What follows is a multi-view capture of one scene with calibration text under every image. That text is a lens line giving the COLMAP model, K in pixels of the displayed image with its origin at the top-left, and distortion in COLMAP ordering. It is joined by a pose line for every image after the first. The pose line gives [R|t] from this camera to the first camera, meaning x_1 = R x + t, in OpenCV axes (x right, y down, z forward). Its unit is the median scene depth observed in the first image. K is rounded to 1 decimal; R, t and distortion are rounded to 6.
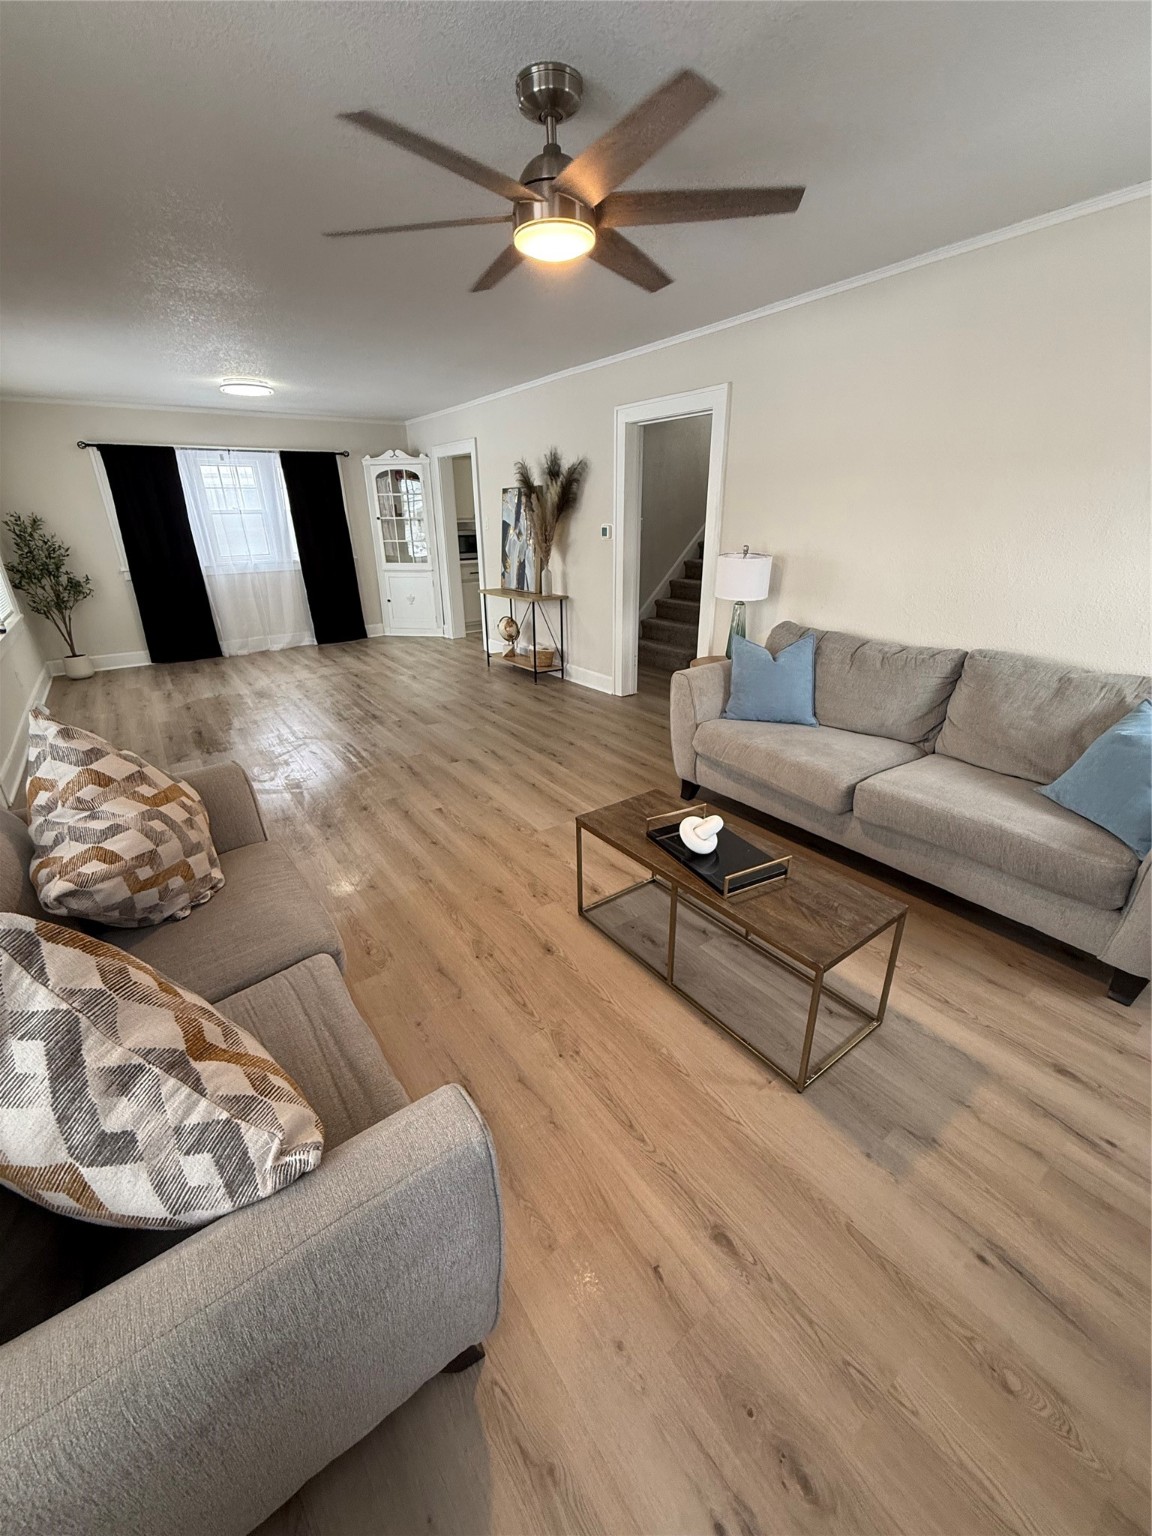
lens RADIAL K [[619.4, 0, 569.0], [0, 619.4, 767.7], [0, 0, 1]] dist [0.009130, -0.000281]
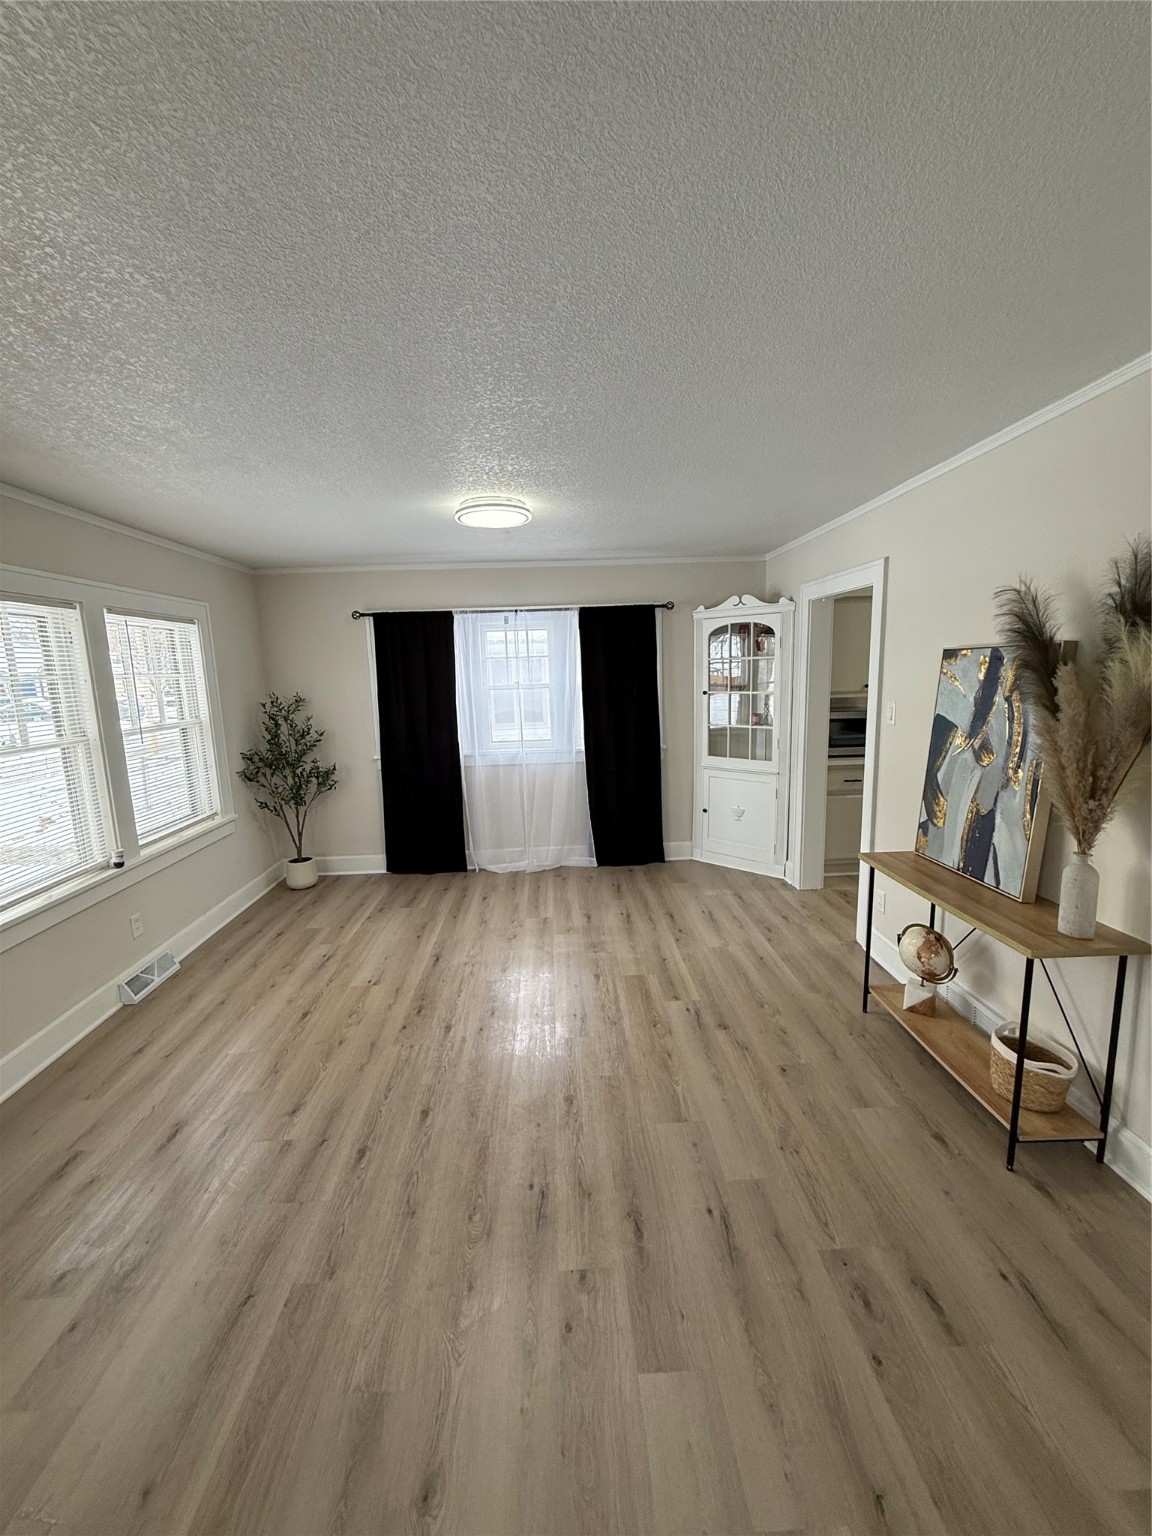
lens RADIAL K [[619.4, 0, 569.0], [0, 619.4, 767.7], [0, 0, 1]] dist [0.009130, -0.000281]
pose [[0.842191, 0.076024, -0.533793, -0.087815], [-0.191189, 0.967787, -0.163813, -0.235890], [0.504144, 0.240017, 0.829596, 0.498244]]
